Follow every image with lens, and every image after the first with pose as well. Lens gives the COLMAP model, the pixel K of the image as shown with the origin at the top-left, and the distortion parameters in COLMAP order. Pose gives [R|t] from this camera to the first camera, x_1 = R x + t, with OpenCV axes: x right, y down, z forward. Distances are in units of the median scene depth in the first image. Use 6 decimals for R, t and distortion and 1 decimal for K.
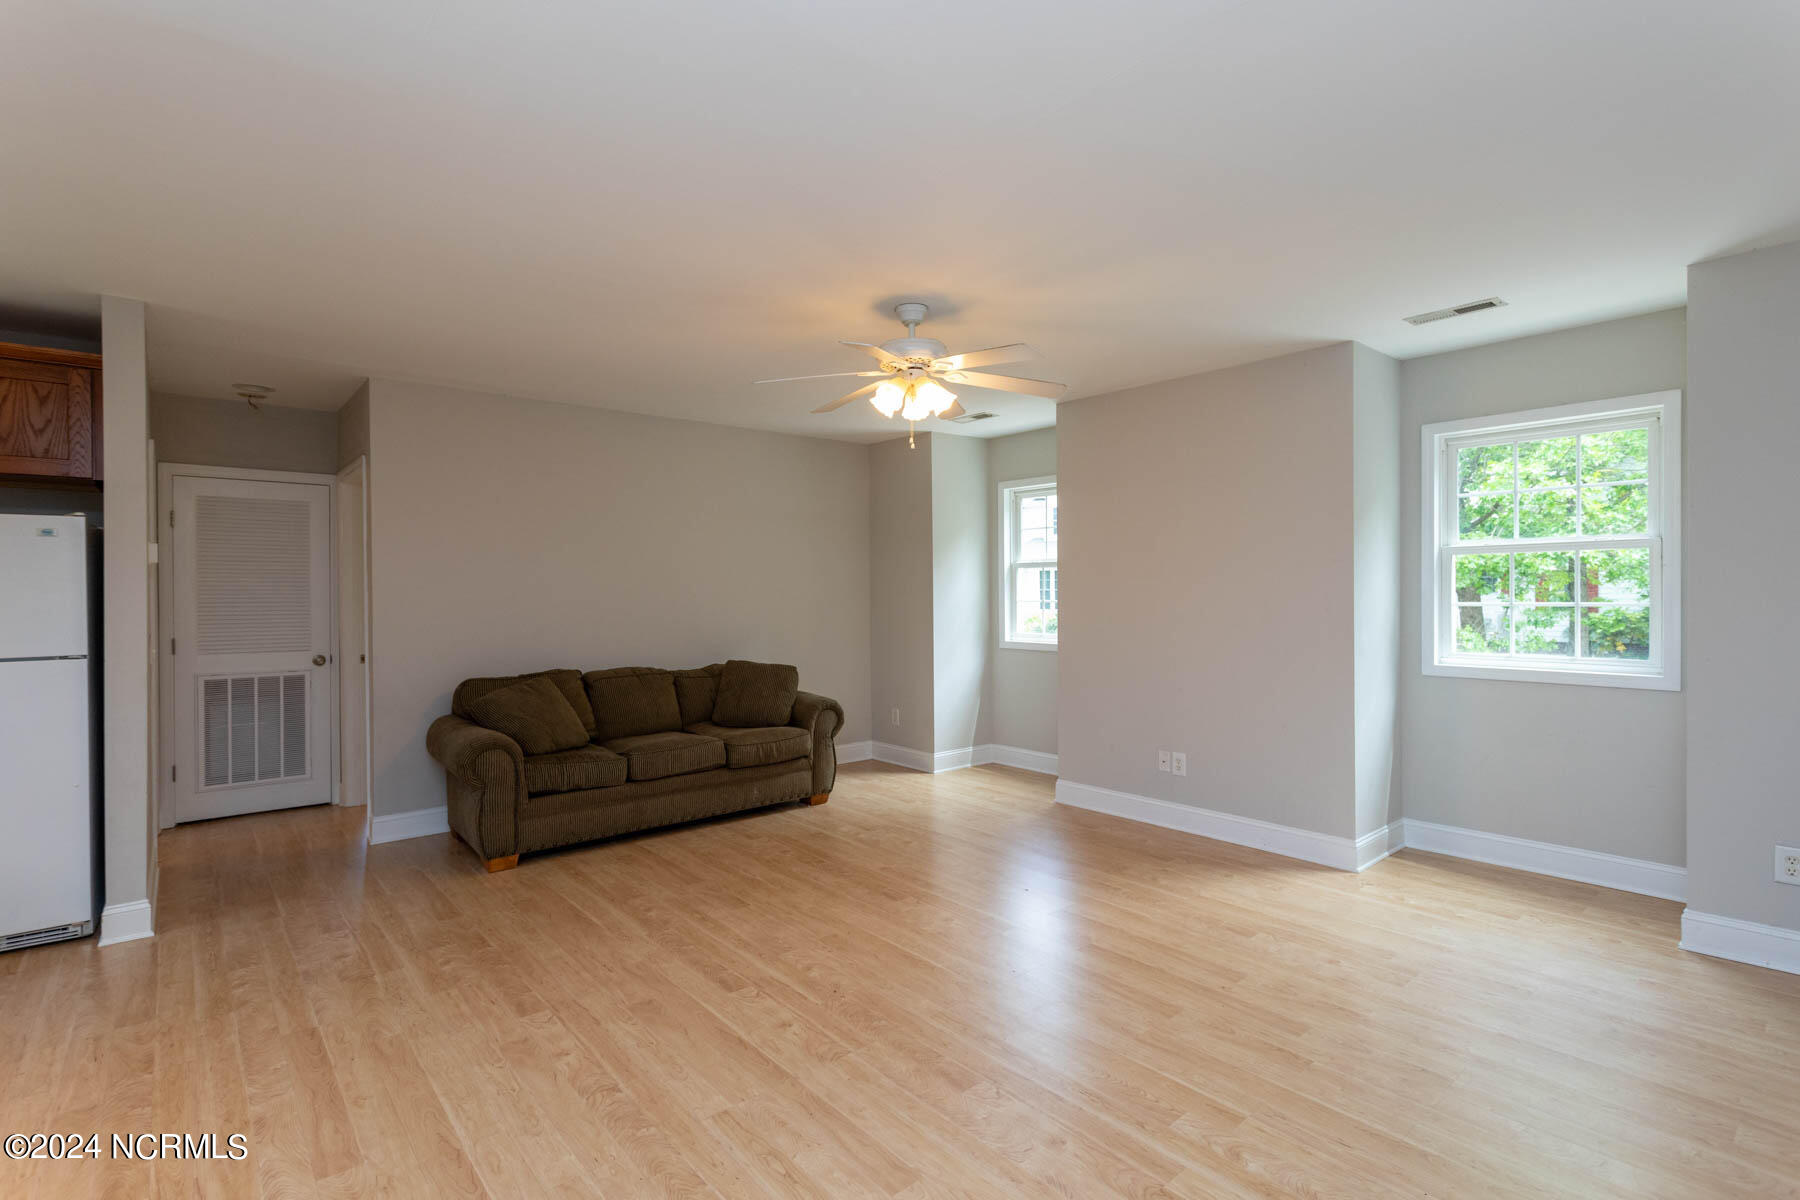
lens RADIAL K [[856.8, 0, 893.8], [0, 856.8, 600.4], [0, 0, 1]] dist [0.003092, 0.000109]
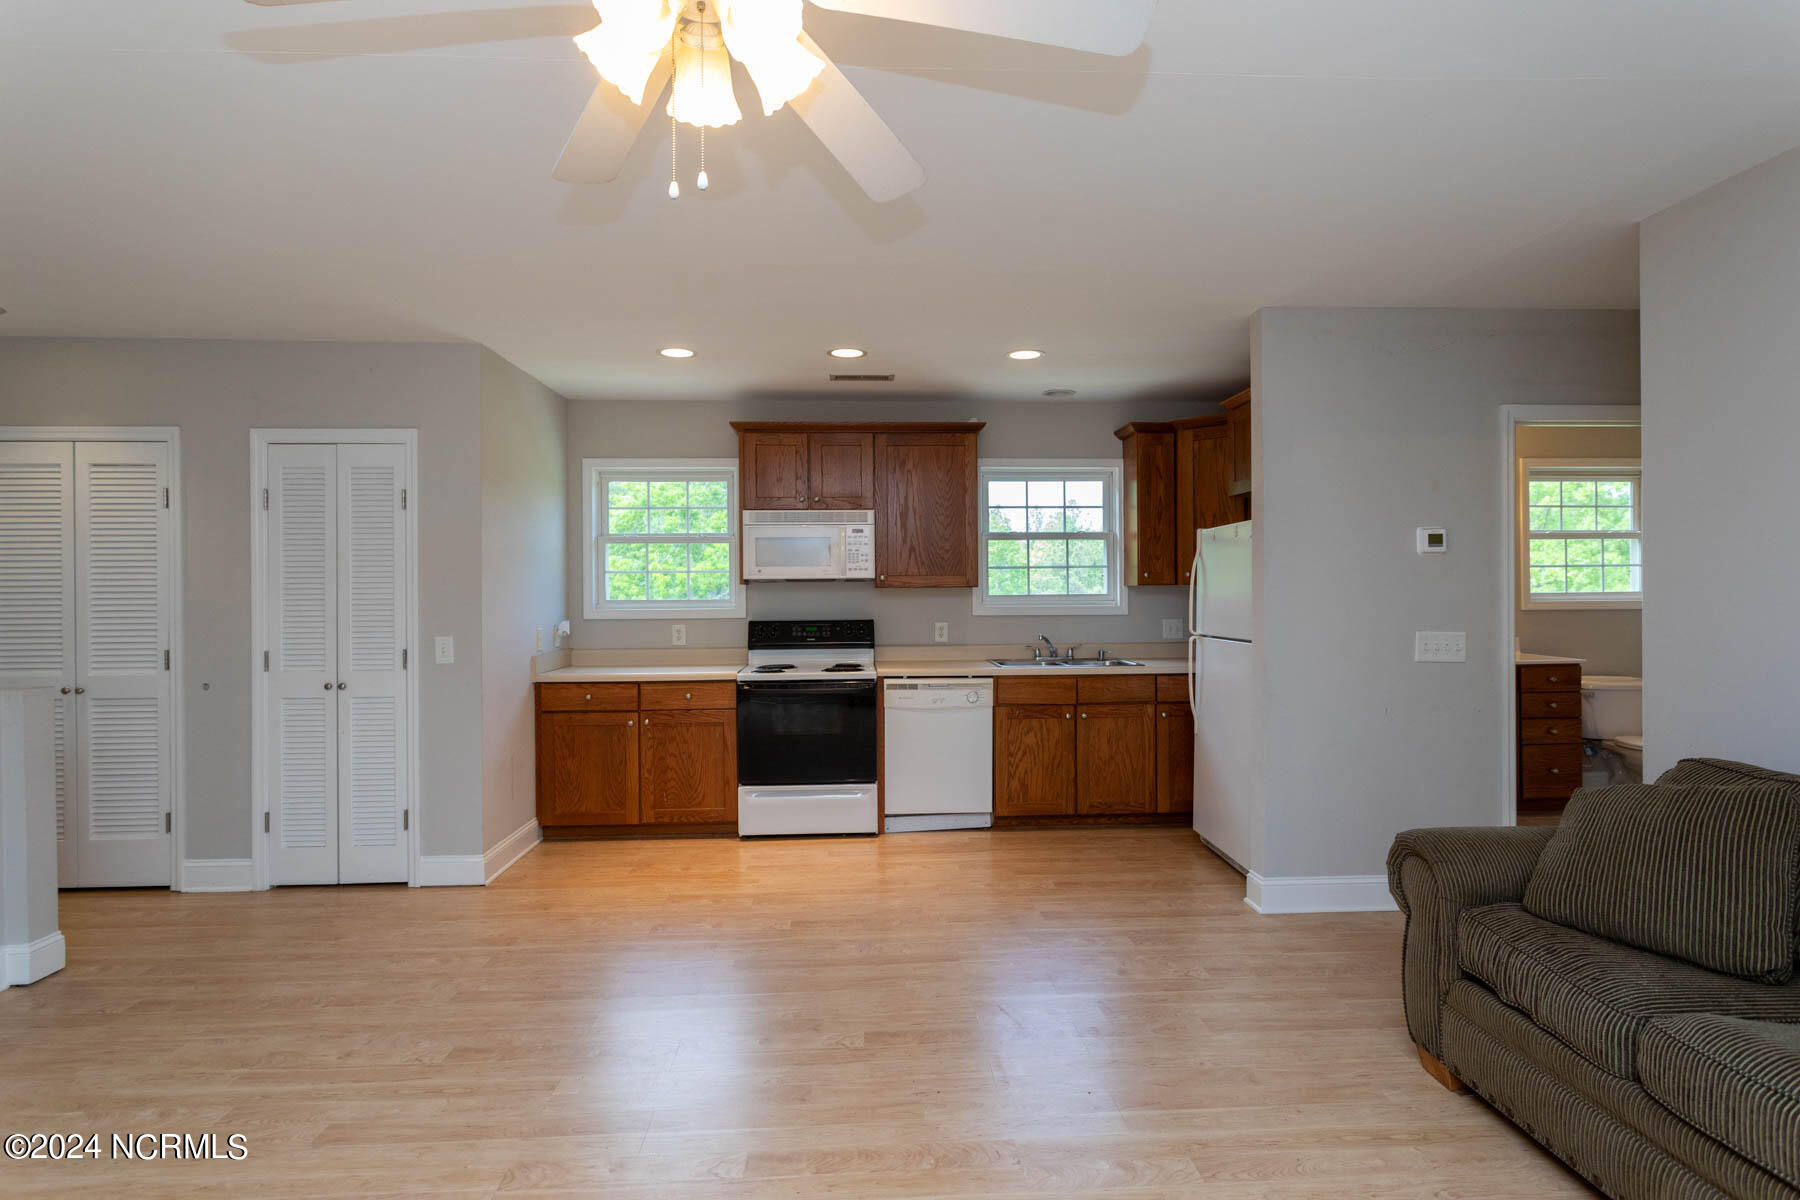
lens RADIAL K [[895.0, 0, 902.9], [0, 895.0, 606.2], [0, 0, 1]] dist [-0.002614, -0.000138]
pose [[-0.603061, 0.019227, -0.797463, 0.239686], [-0.000180, 0.999706, 0.024239, -0.012045], [0.797695, 0.014761, -0.602881, 1.176081]]
